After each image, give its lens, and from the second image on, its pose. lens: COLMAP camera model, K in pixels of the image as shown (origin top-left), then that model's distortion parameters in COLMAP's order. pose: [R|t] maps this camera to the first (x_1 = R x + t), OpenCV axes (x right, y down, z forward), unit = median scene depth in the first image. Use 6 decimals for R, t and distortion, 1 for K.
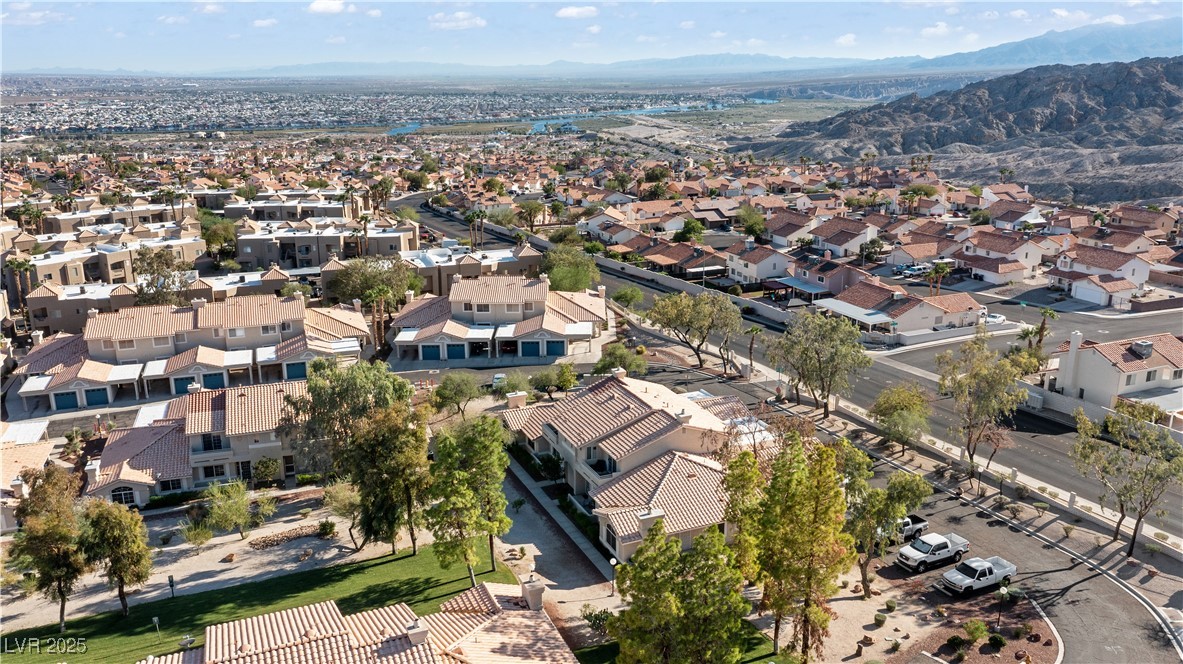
lens RADIAL K [[934.0, 0, 591.5], [0, 934.0, 332.0], [0, 0, 1]] dist [-0.018130, 0.008687]
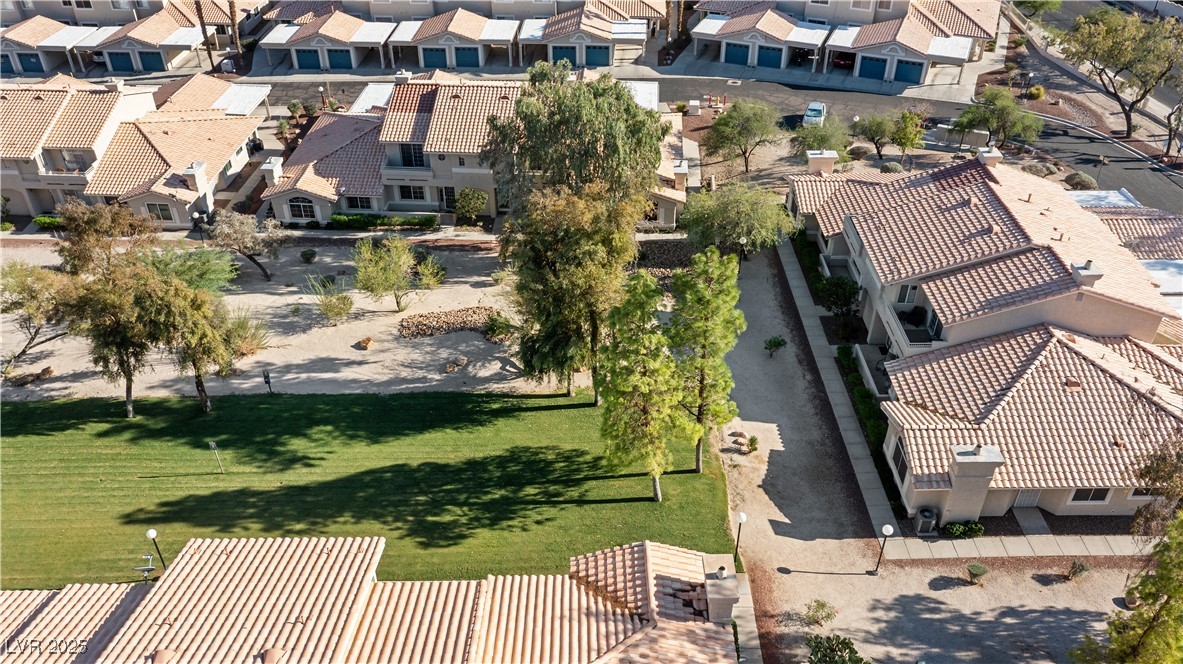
lens RADIAL K [[934.0, 0, 591.5], [0, 934.0, 332.0], [0, 0, 1]] dist [-0.018130, 0.008687]
pose [[0.923579, 0.227964, -0.308275, 0.001694], [-0.107627, 0.925861, 0.362211, -0.027369], [0.367991, -0.301352, 0.879642, 0.213405]]
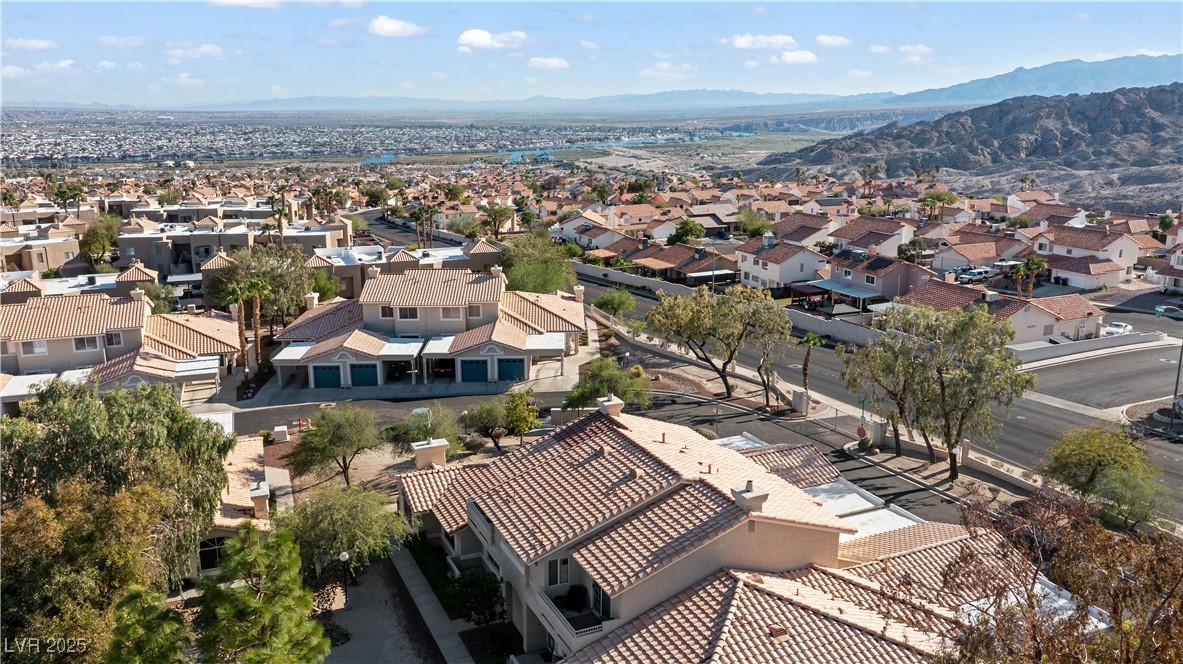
lens RADIAL K [[934.0, 0, 591.5], [0, 934.0, 332.0], [0, 0, 1]] dist [-0.018130, 0.008687]
pose [[0.999715, -0.002666, 0.023721, 0.003526], [0.003508, 0.999362, -0.035545, 0.013033], [-0.023611, 0.035618, 0.999087, 0.293058]]
